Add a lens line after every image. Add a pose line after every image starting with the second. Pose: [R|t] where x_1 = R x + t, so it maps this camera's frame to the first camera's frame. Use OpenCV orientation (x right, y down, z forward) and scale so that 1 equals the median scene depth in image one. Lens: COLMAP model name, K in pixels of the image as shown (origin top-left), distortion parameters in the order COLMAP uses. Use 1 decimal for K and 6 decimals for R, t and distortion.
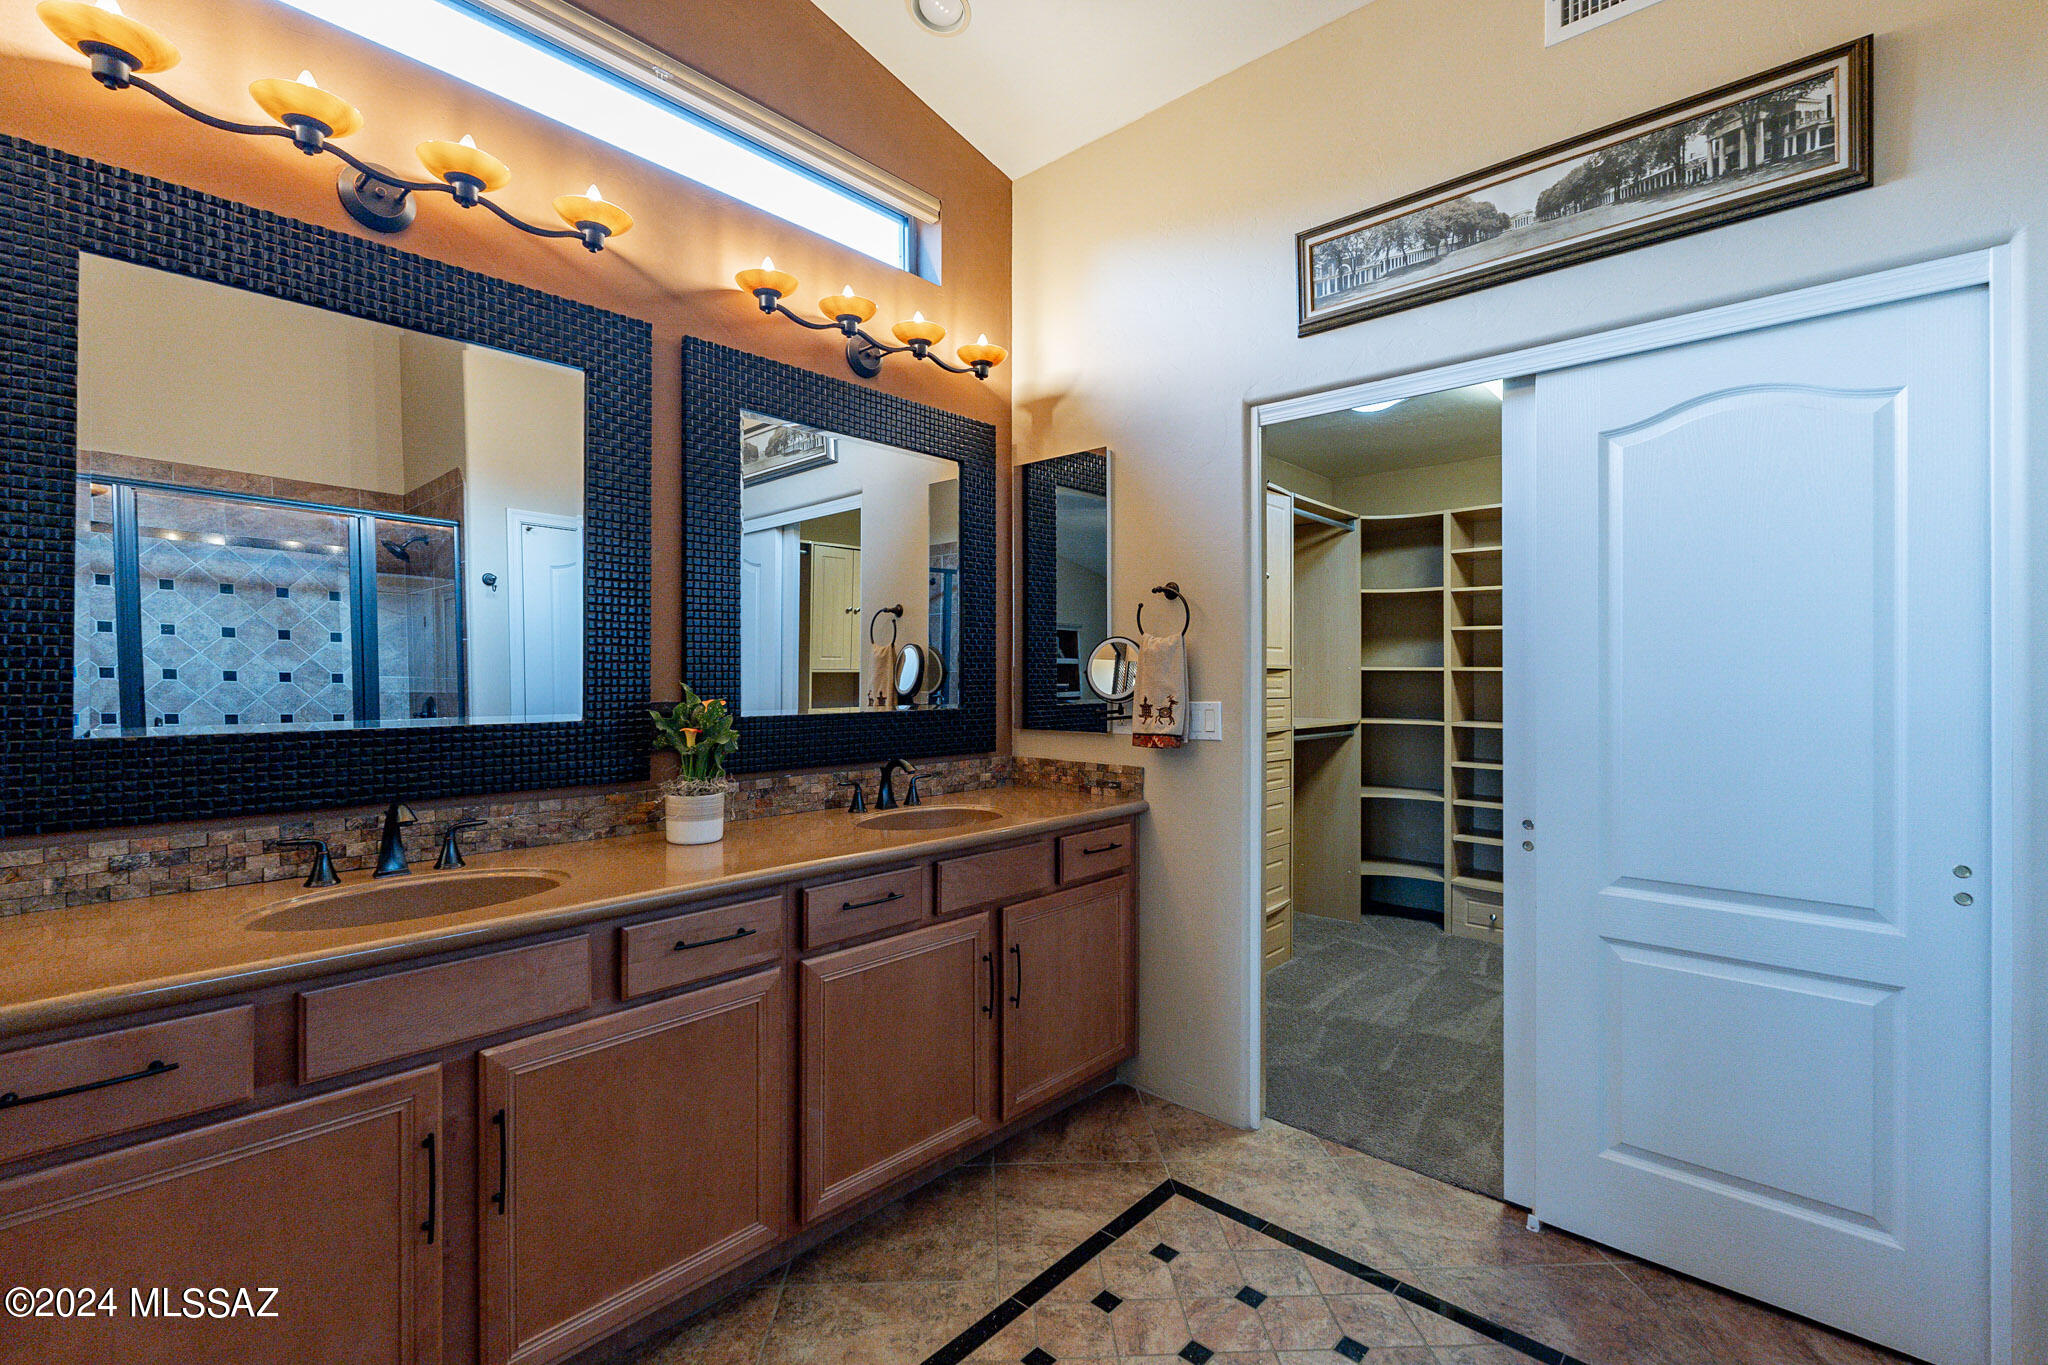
lens RADIAL K [[893.9, 0, 1043.1], [0, 893.9, 681.0], [0, 0, 1]] dist [-0.008978, -0.000266]
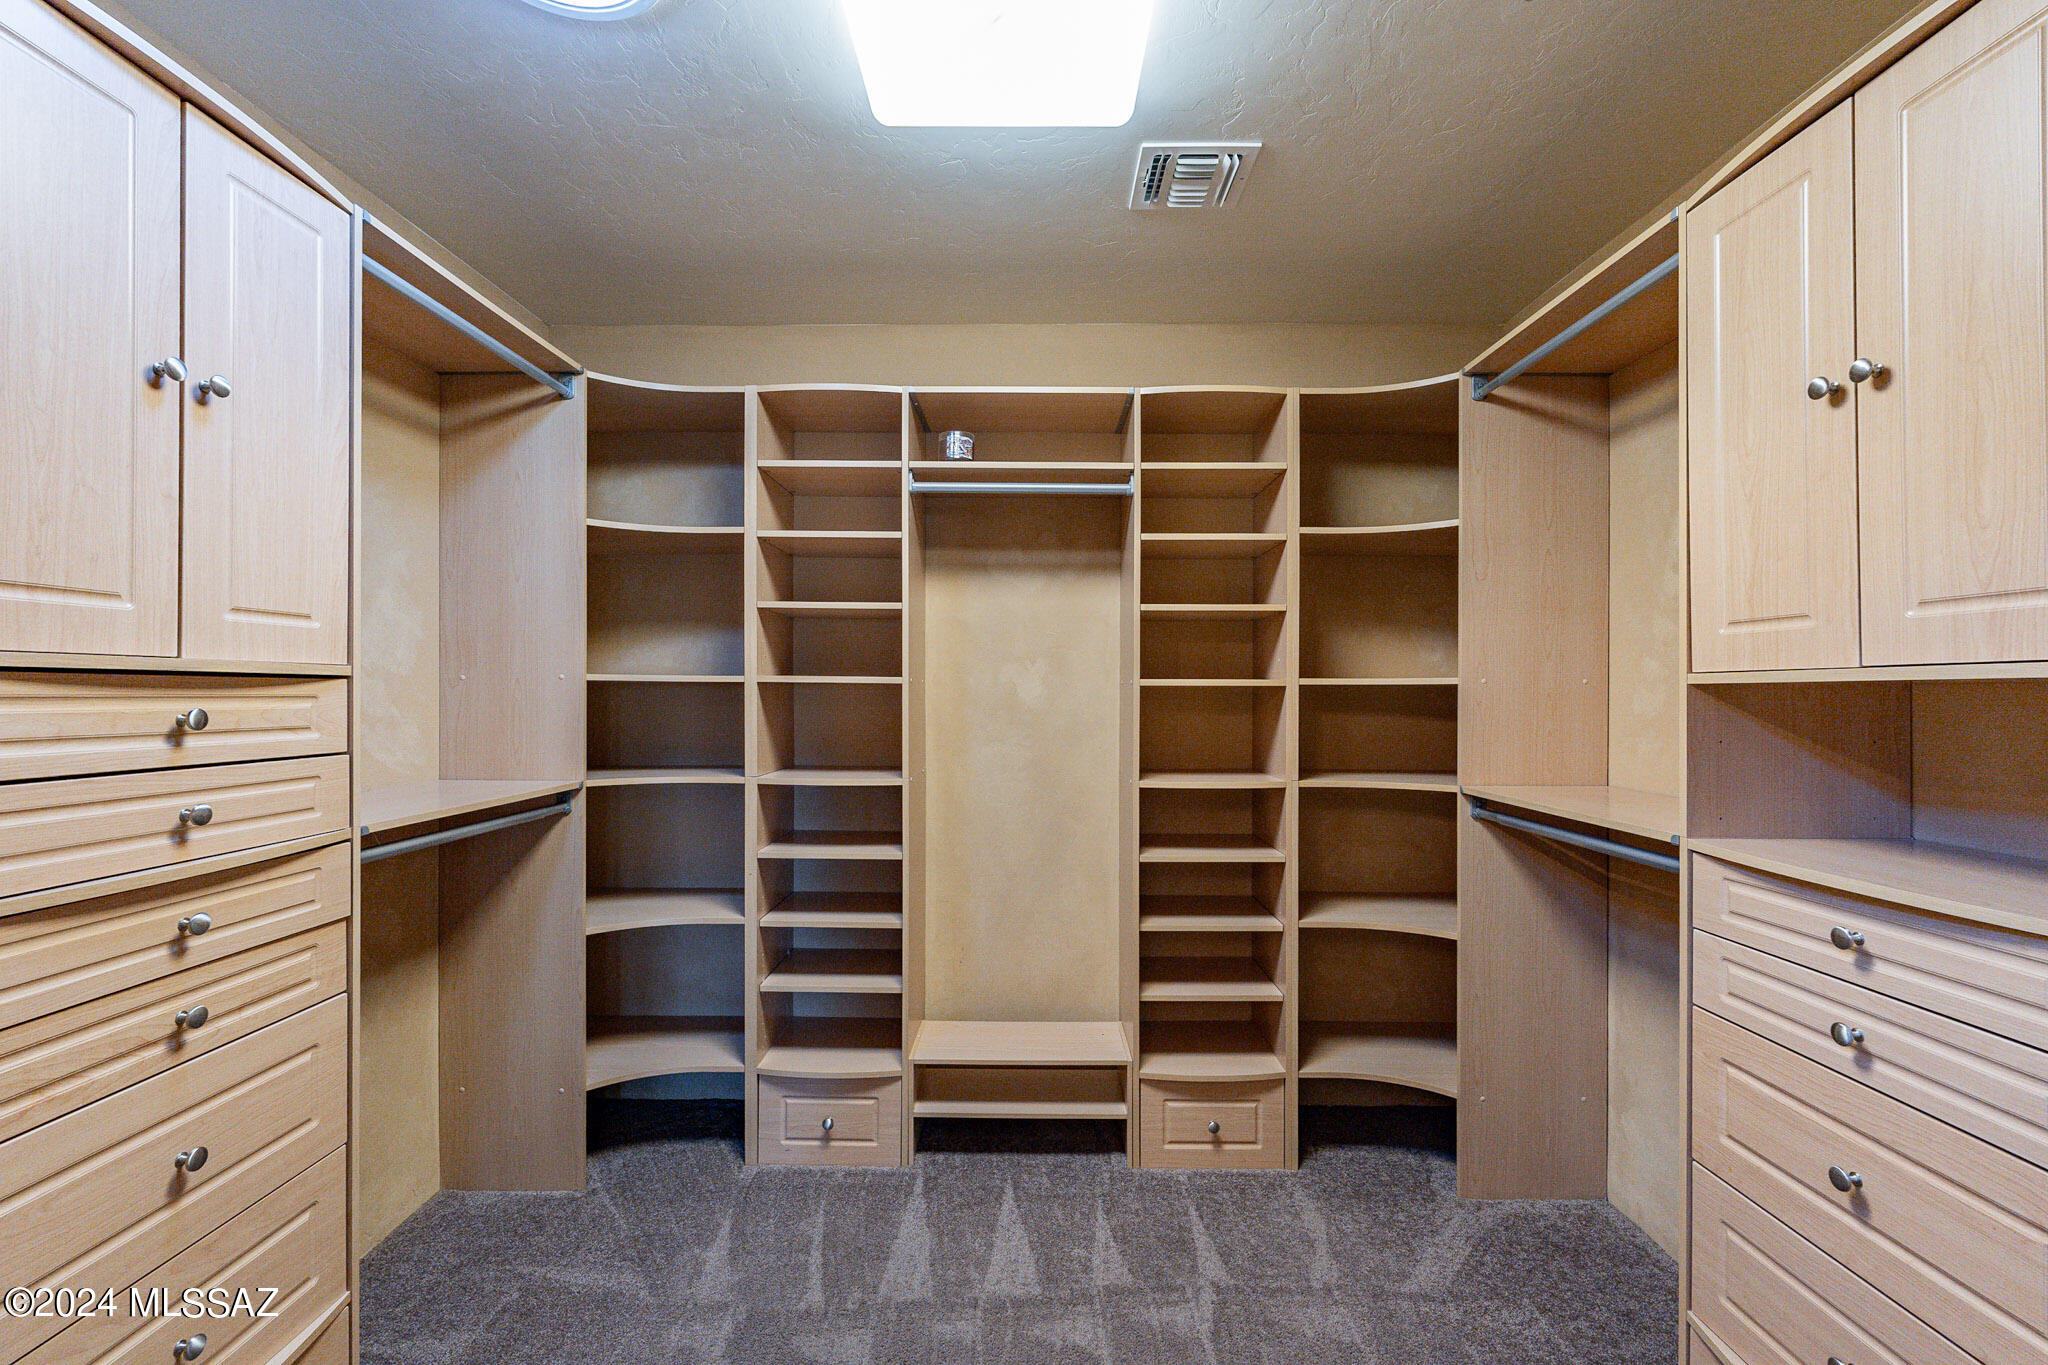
lens RADIAL K [[893.9, 0, 1034.5], [0, 893.9, 684.3], [0, 0, 1]] dist [-0.008978, -0.000266]
pose [[0.745901, 0.004630, 0.666041, 0.216559], [0.000295, 0.999973, -0.007281, -0.006180], [-0.666057, 0.005627, 0.745879, 0.471613]]
